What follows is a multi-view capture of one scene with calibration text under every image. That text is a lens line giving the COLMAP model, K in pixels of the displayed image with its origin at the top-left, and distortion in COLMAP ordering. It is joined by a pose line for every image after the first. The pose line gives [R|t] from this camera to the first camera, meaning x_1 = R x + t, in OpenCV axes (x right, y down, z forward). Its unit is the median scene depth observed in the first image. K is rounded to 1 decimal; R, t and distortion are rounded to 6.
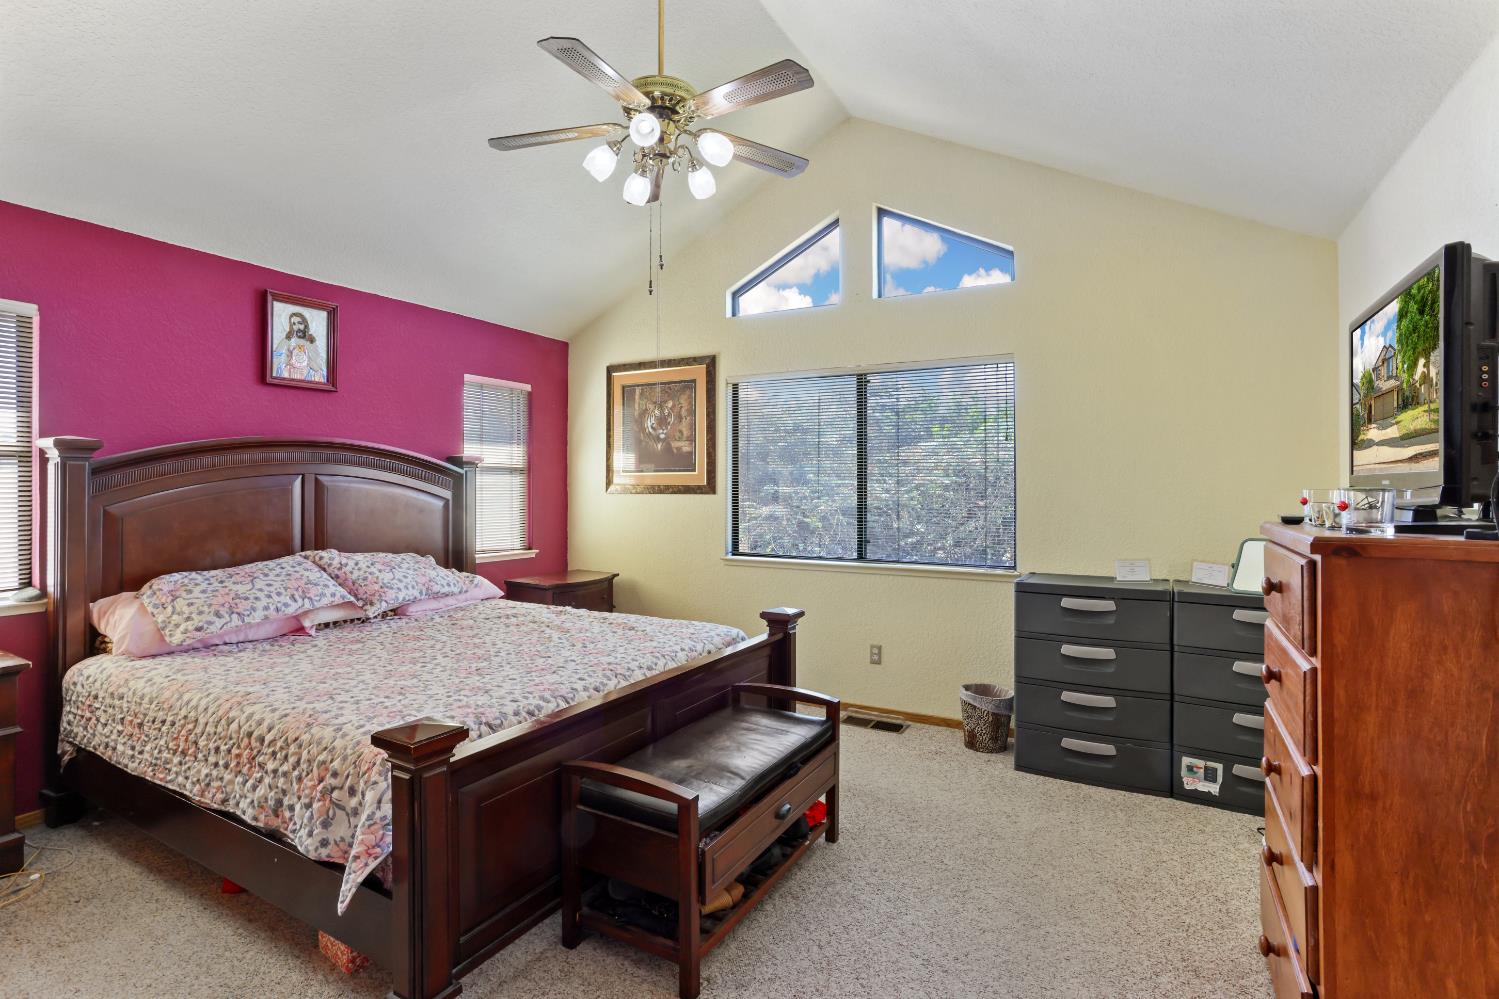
lens RADIAL K [[734.8, 0, 725.5], [0, 734.8, 494.3], [0, 0, 1]] dist [-0.012481, 0.001351]
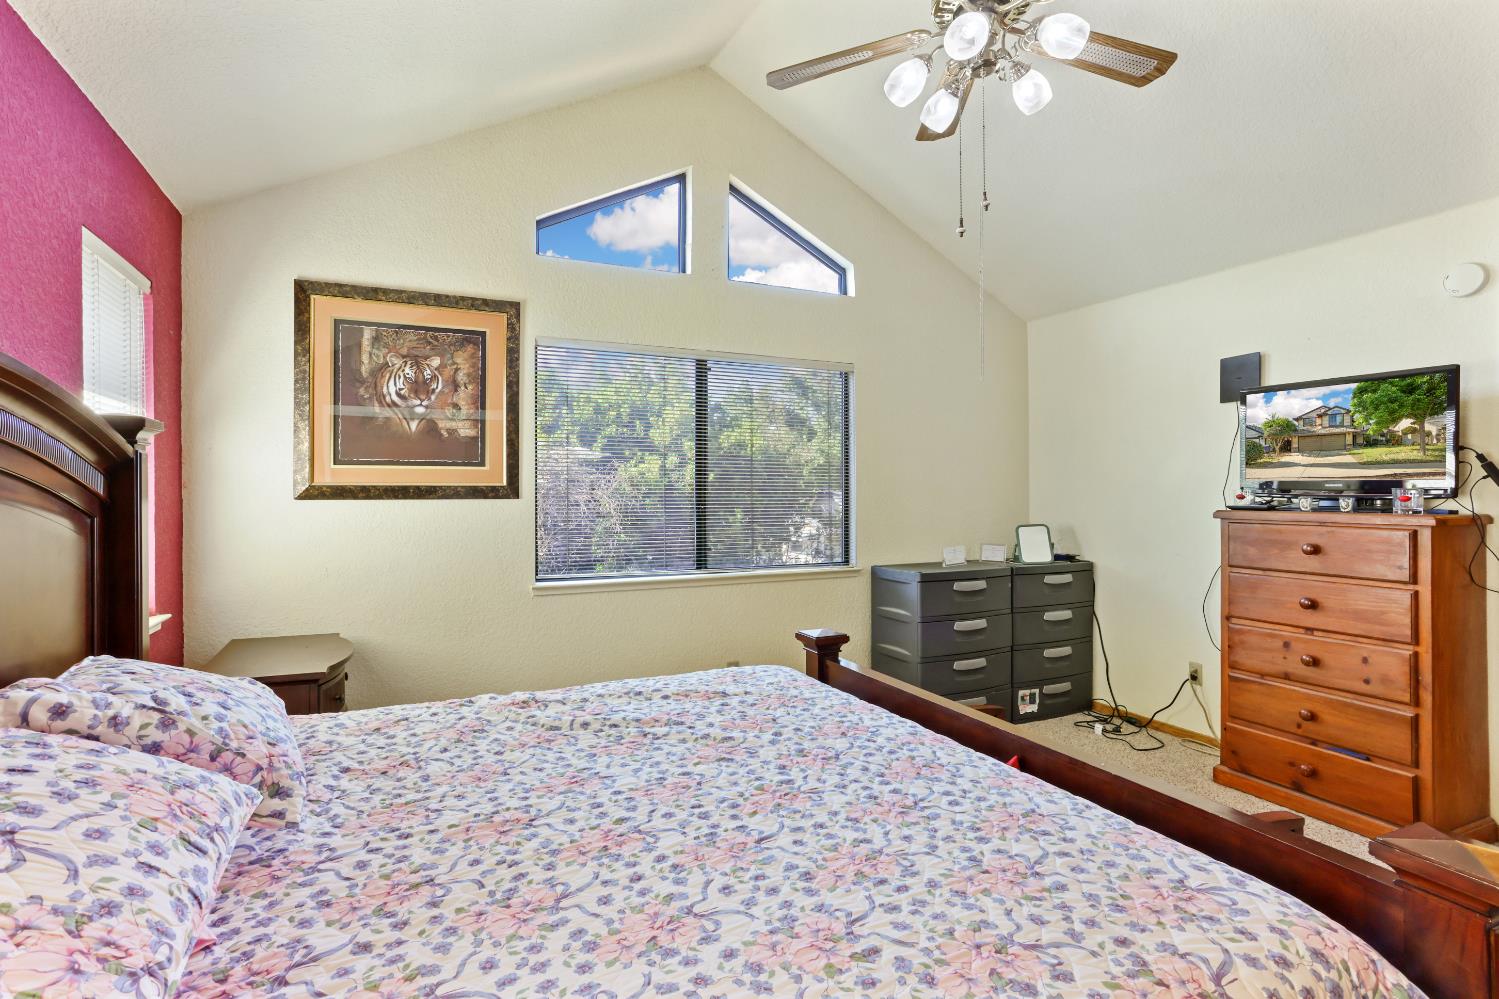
lens RADIAL K [[734.8, 0, 747.5], [0, 734.8, 524.2], [0, 0, 1]] dist [-0.012481, 0.001351]
pose [[0.579985, -0.043950, 0.813441, -0.469750], [0.008124, 0.998806, 0.048173, -0.007943], [-0.814587, -0.021331, 0.579649, 0.406415]]
